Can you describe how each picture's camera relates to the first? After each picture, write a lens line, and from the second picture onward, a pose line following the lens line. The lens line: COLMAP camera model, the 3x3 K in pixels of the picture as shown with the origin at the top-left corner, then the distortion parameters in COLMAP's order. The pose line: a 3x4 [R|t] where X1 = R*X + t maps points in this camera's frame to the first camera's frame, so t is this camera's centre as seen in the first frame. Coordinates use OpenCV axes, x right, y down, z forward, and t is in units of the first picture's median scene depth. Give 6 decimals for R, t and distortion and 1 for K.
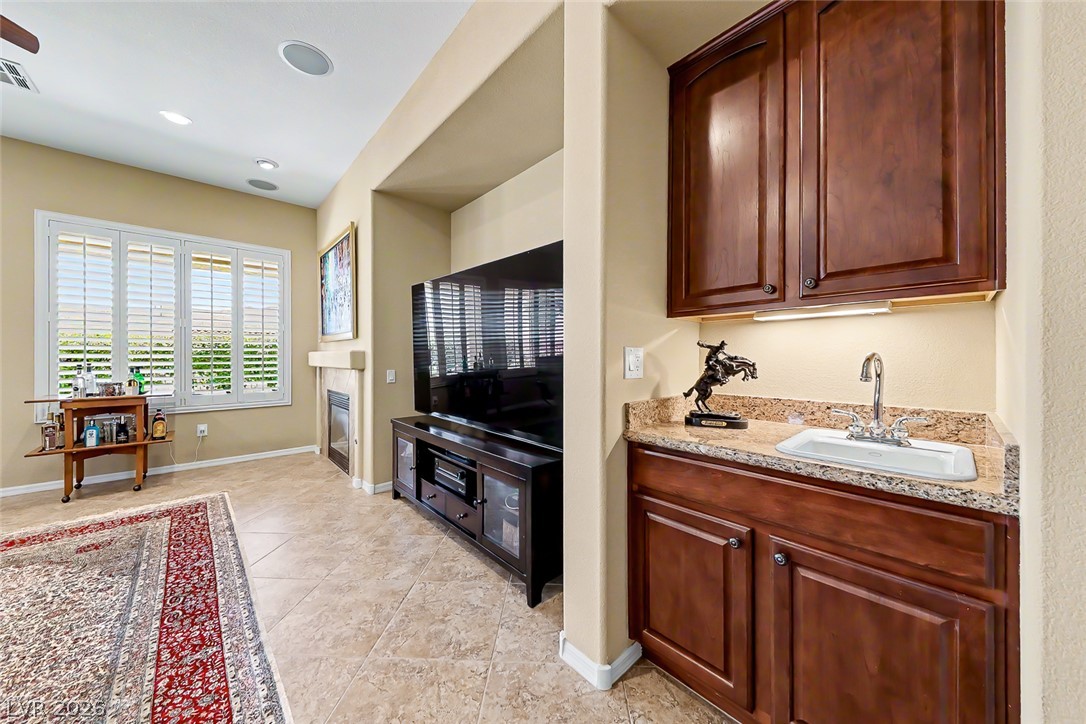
lens RADIAL K [[375.9, 0, 543.2], [0, 375.9, 356.5], [0, 0, 1]] dist [0.008824, -0.002491]
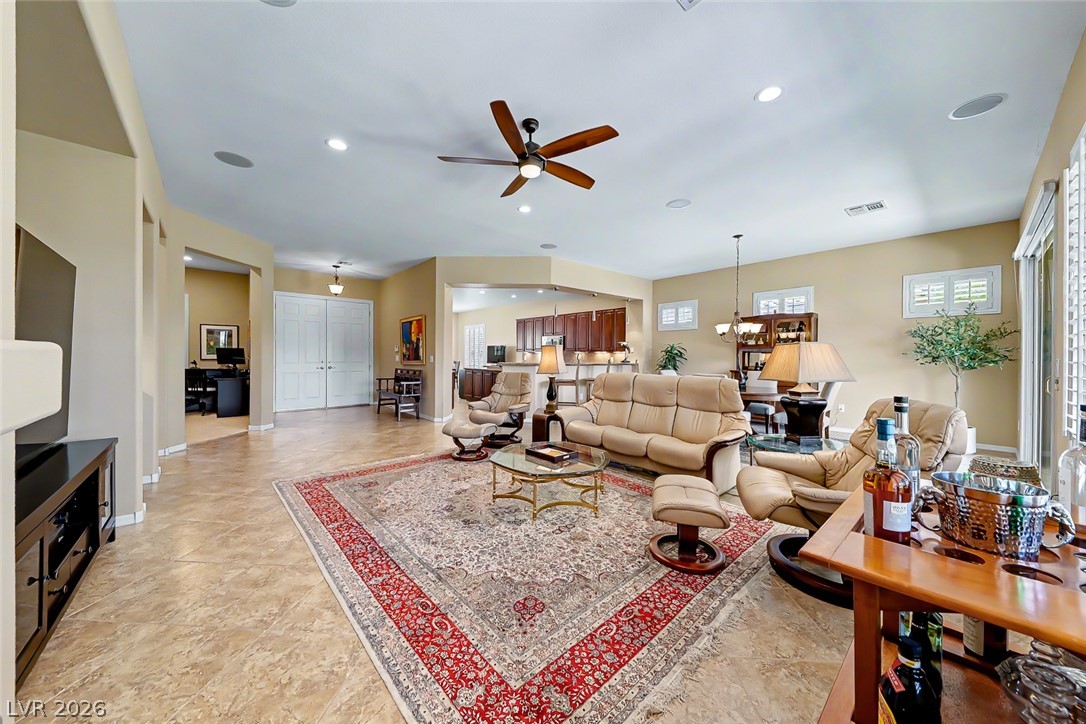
lens RADIAL K [[375.9, 0, 541.0], [0, 375.9, 358.9], [0, 0, 1]] dist [0.008824, -0.002491]
pose [[-0.999800, -0.007596, 0.018487, -1.433306], [-0.007529, 0.999965, 0.003684, -0.013476], [-0.018514, 0.003544, -0.999822, 2.085497]]
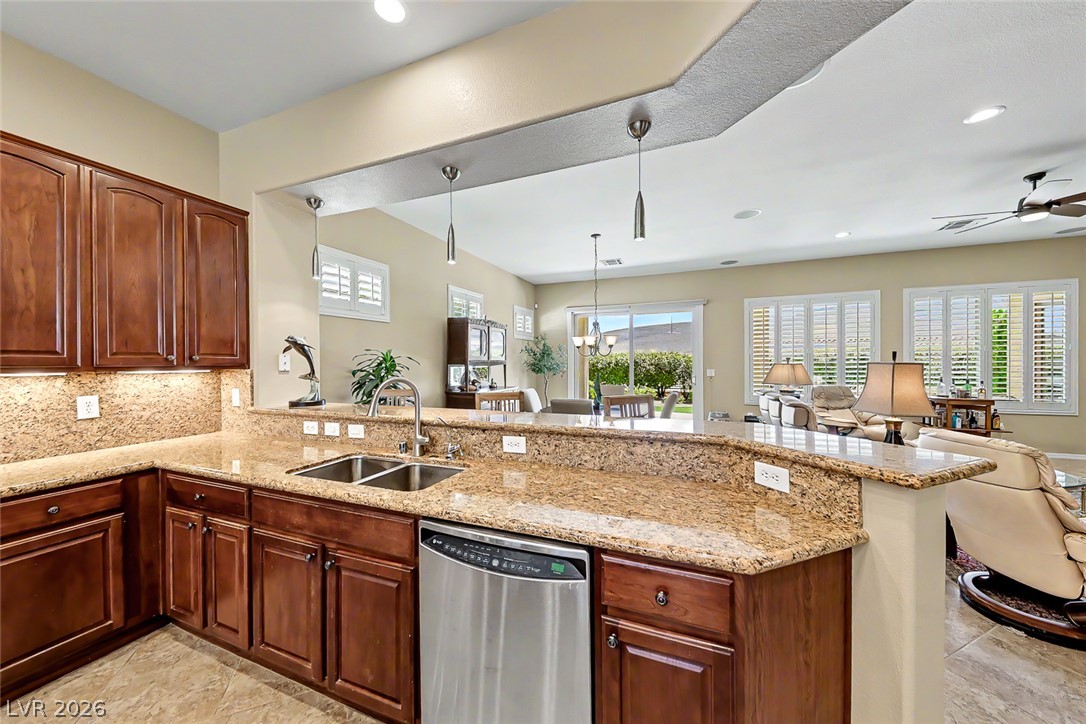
lens RADIAL K [[375.9, 0, 540.8], [0, 375.9, 361.7], [0, 0, 1]] dist [0.008824, -0.002491]
pose [[0.429431, -0.000840, -0.903099, -0.761052], [0.008054, 0.999963, 0.002900, -0.112493], [0.903064, -0.008519, 0.429422, -2.111921]]
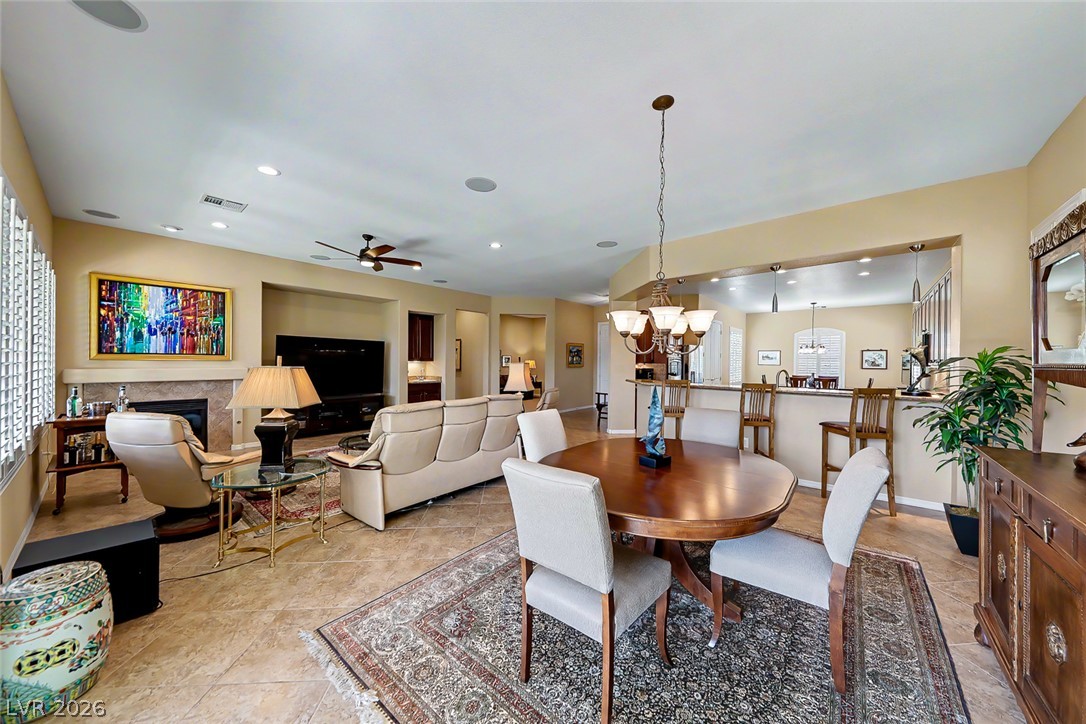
lens RADIAL K [[375.9, 0, 537.7], [0, 375.9, 354.9], [0, 0, 1]] dist [0.008824, -0.002491]
pose [[-0.119237, 0.011855, 0.992795, -3.972878], [-0.011440, 0.999846, -0.013313, -0.116696], [-0.992800, -0.012945, -0.119083, -0.210129]]
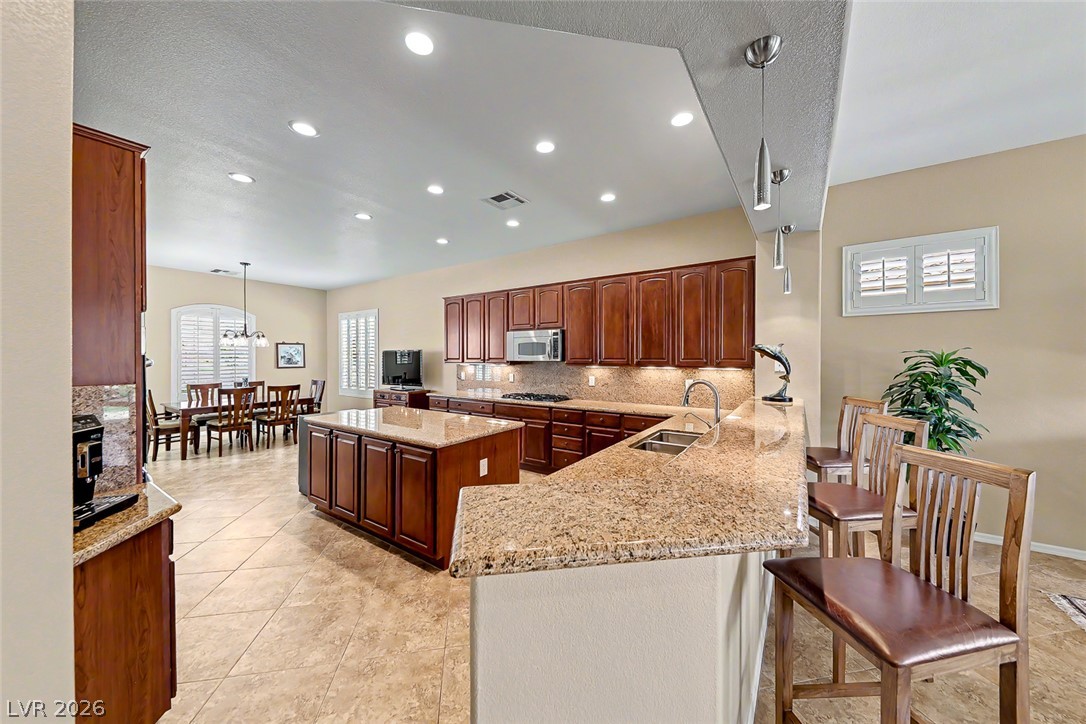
lens RADIAL K [[375.9, 0, 531.7], [0, 375.9, 356.7], [0, 0, 1]] dist [0.008824, -0.002491]
pose [[-0.977302, 0.004839, -0.211795, -0.953749], [0.004203, 0.999985, 0.003451, -0.161016], [0.211808, 0.002483, -0.977308, -0.935005]]
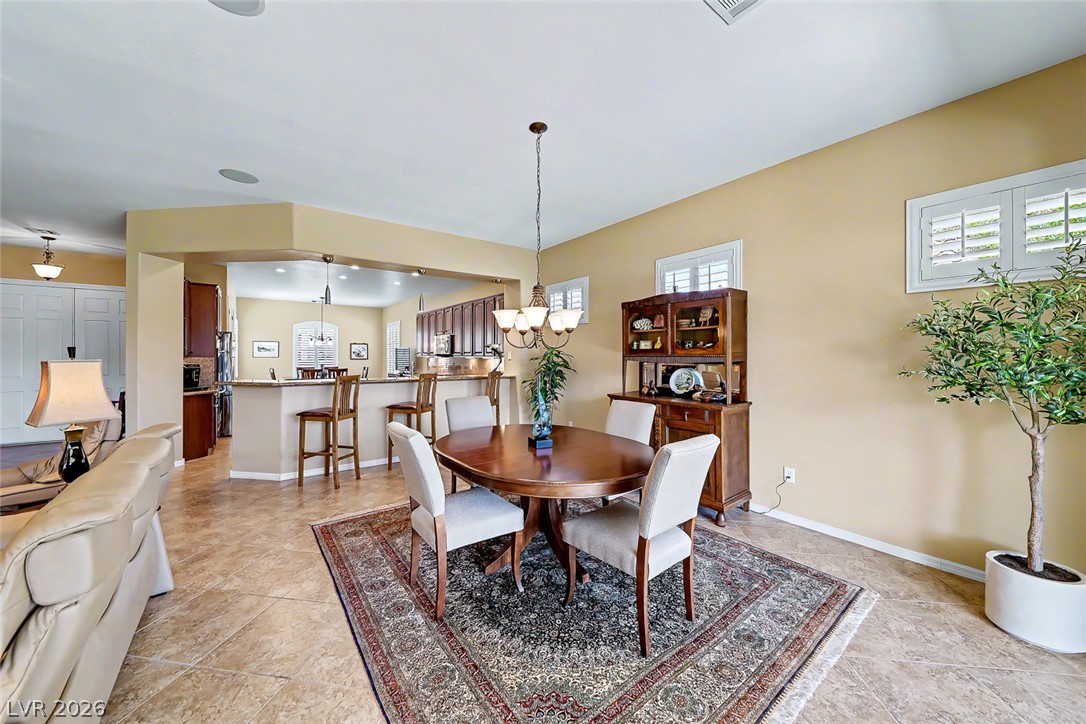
lens RADIAL K [[375.9, 0, 550.4], [0, 375.9, 357.2], [0, 0, 1]] dist [0.008824, -0.002491]
pose [[-0.996053, -0.002638, 0.088717, -2.995793], [-0.002263, 0.999988, 0.004320, -0.111950], [-0.088728, 0.004102, -0.996047, 0.602055]]
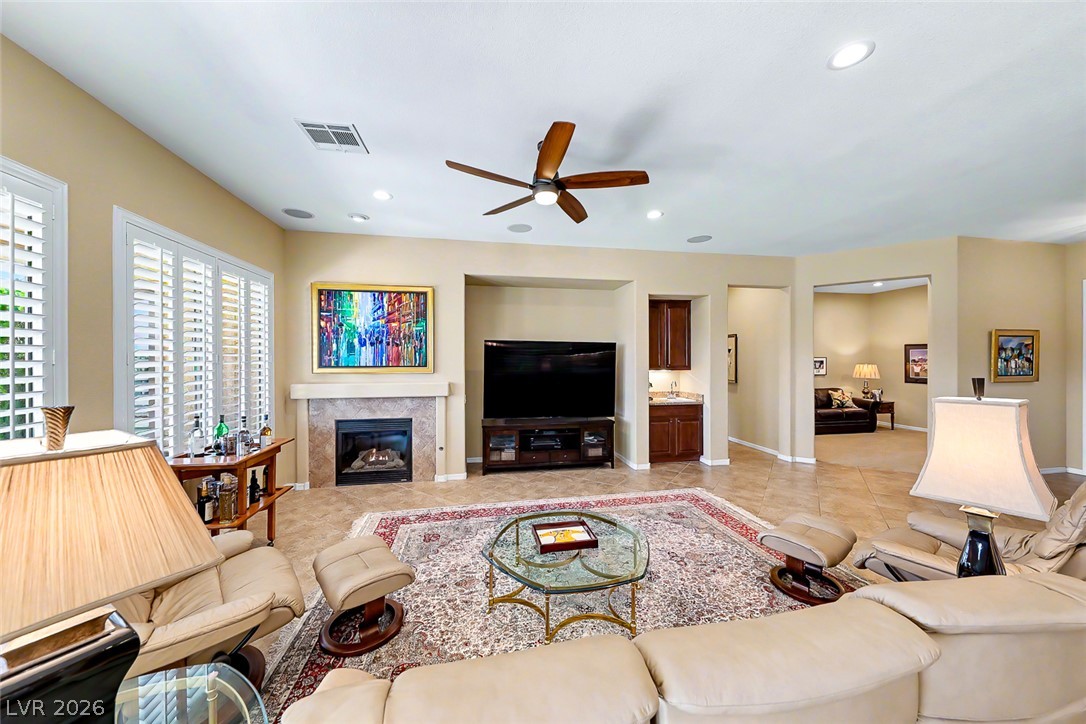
lens RADIAL K [[375.9, 0, 539.1], [0, 375.9, 361.4], [0, 0, 1]] dist [0.008824, -0.002491]
pose [[0.531301, -0.005779, 0.847163, -2.507569], [0.001189, 0.999981, 0.006076, -0.173233], [-0.847182, -0.002222, 0.531298, -0.066721]]
